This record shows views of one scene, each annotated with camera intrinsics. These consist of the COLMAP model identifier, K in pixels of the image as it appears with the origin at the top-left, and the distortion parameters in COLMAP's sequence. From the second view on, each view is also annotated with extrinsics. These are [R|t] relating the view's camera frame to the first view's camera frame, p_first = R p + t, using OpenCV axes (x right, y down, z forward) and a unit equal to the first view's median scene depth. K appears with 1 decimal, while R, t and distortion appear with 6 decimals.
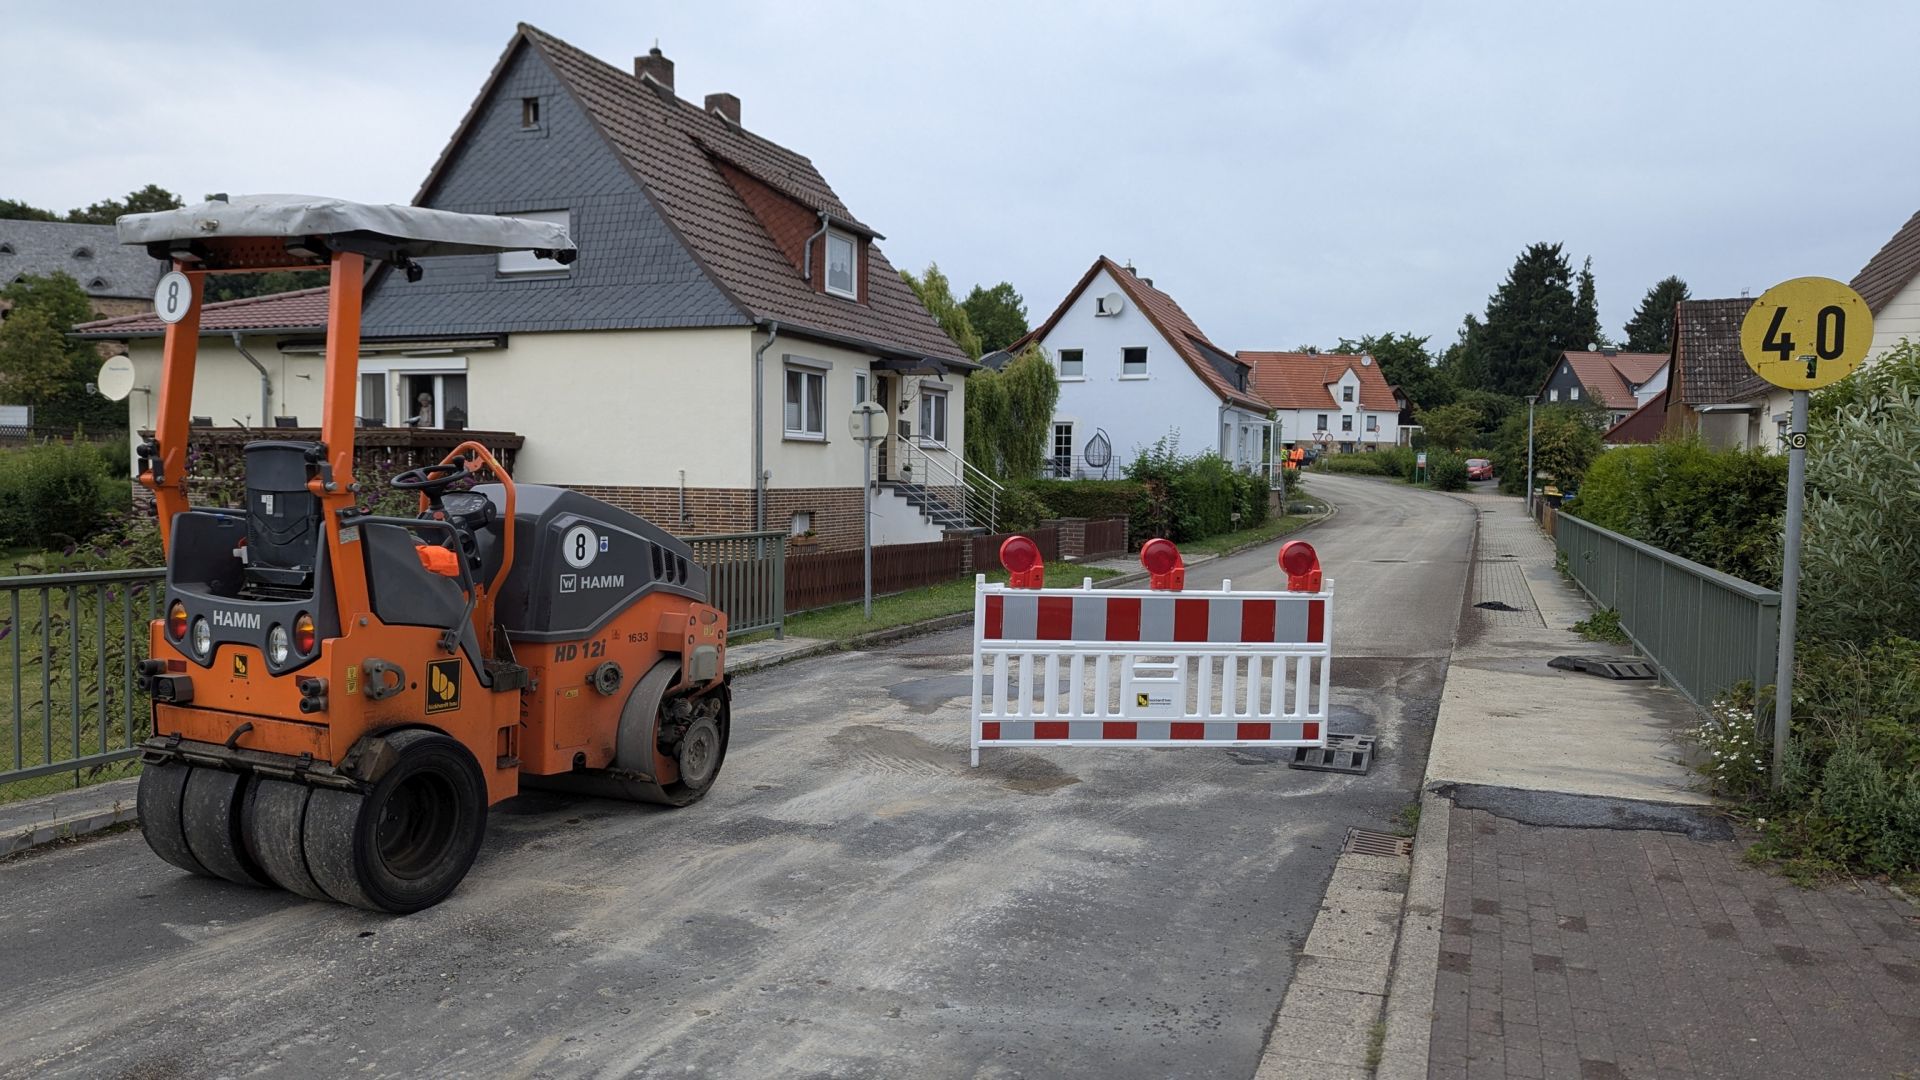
lens RADIAL K [[1336.6, 0, 927.2], [0, 1336.6, 566.4], [0, 0, 1]] dist [0.083693, -0.096493]
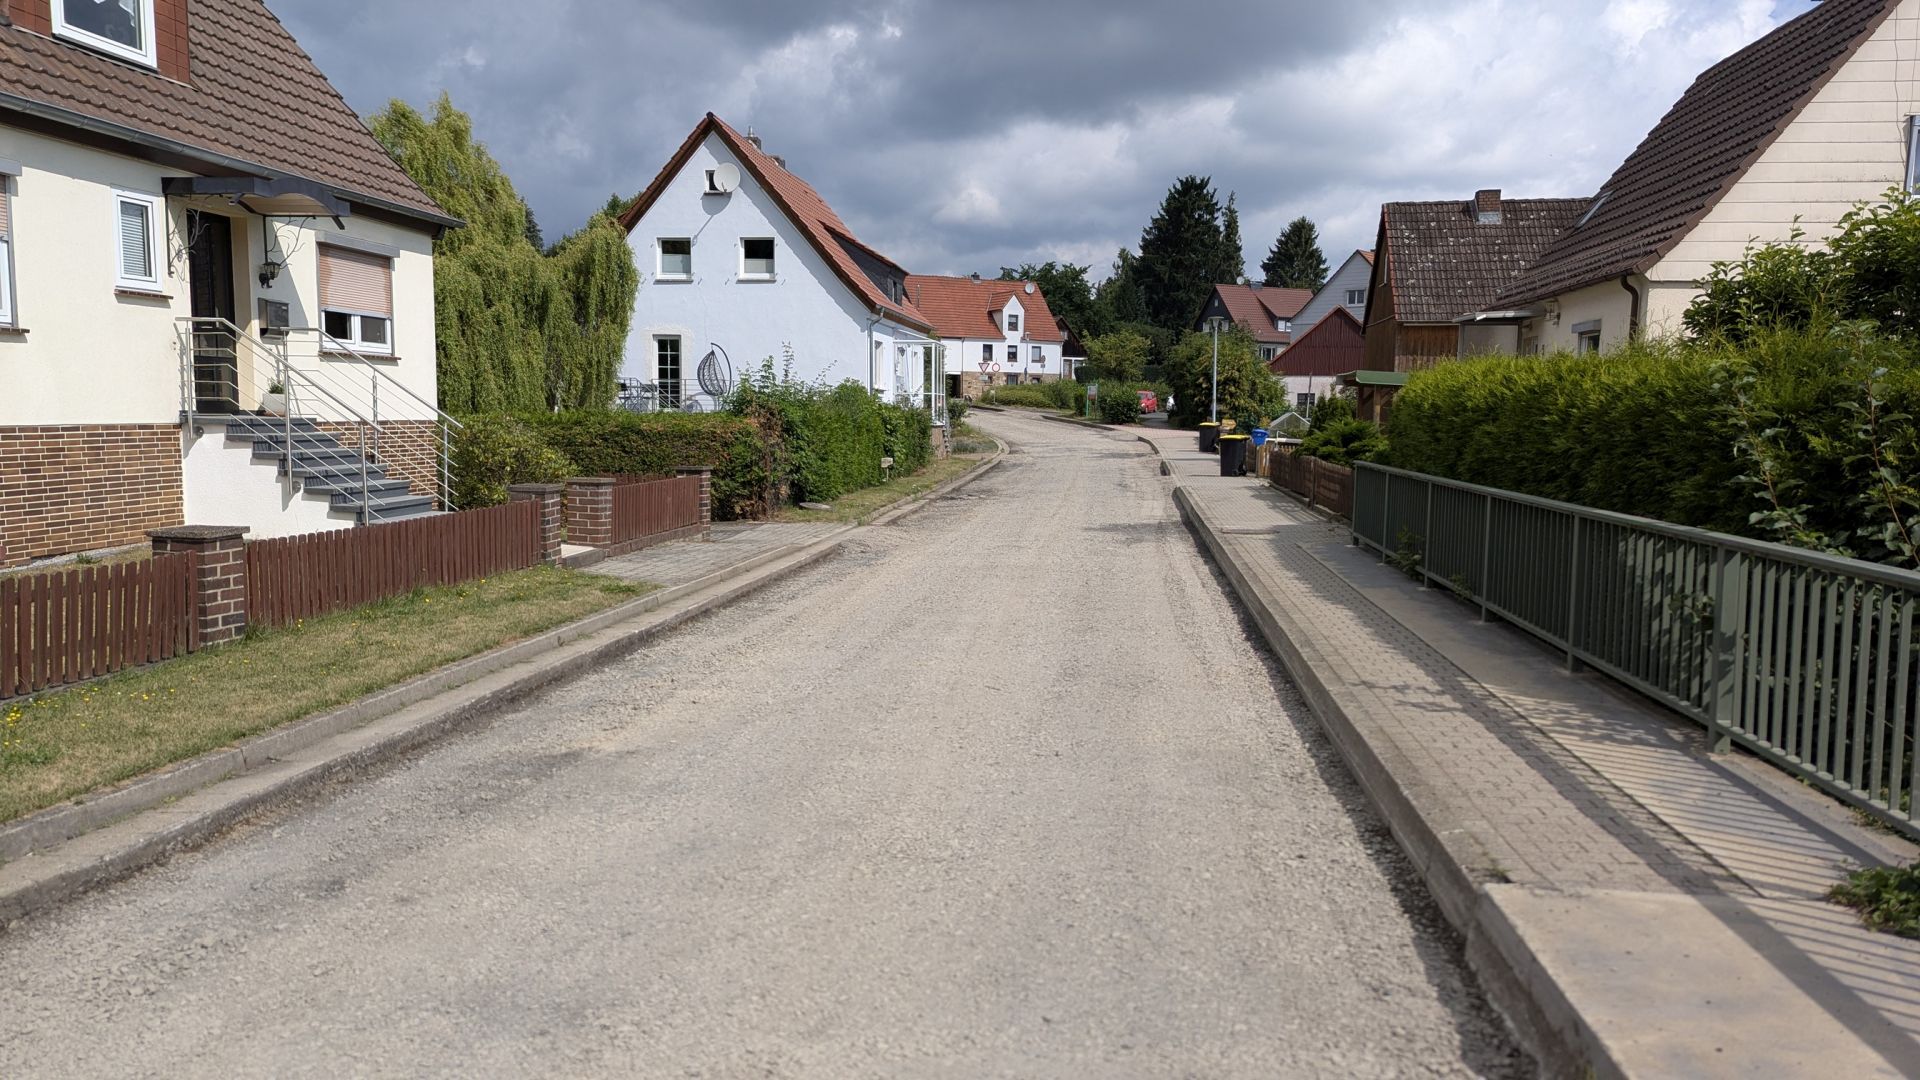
lens RADIAL K [[1336.6, 0, 927.2], [0, 1336.6, 566.4], [0, 0, 1]] dist [0.083693, -0.096493]
pose [[0.971090, -0.028726, 0.236979, 0.060710], [0.016962, 0.998527, 0.051533, -0.014123], [-0.238111, -0.046023, 0.970147, 0.222184]]
